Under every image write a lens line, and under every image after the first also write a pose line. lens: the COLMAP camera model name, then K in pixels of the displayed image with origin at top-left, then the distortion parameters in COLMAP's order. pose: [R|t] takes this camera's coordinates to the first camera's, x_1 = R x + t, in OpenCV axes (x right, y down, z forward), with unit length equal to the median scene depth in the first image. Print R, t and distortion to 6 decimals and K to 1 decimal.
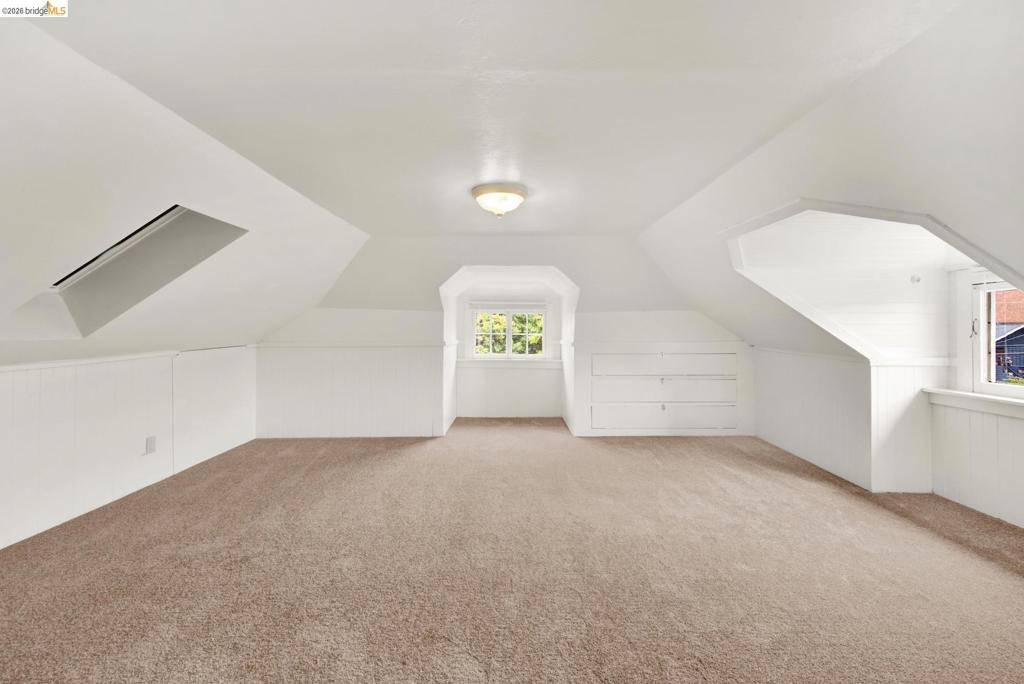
lens RADIAL K [[420.3, 0, 520.2], [0, 420.3, 332.7], [0, 0, 1]] dist [0.001060, -0.000210]
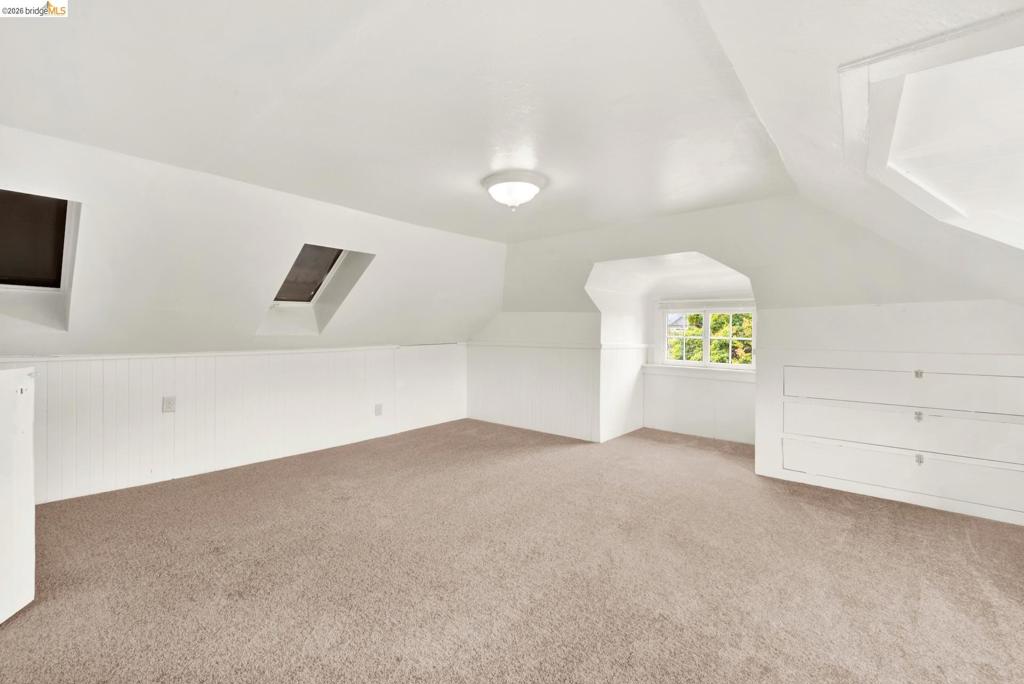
lens RADIAL K [[420.3, 0, 516.0], [0, 420.3, 338.3], [0, 0, 1]] dist [0.001060, -0.000210]
pose [[0.761335, 0.016049, -0.648160, 0.383220], [-0.013488, 0.999869, 0.008915, 0.003551], [0.648218, 0.001955, 0.761452, 0.196313]]
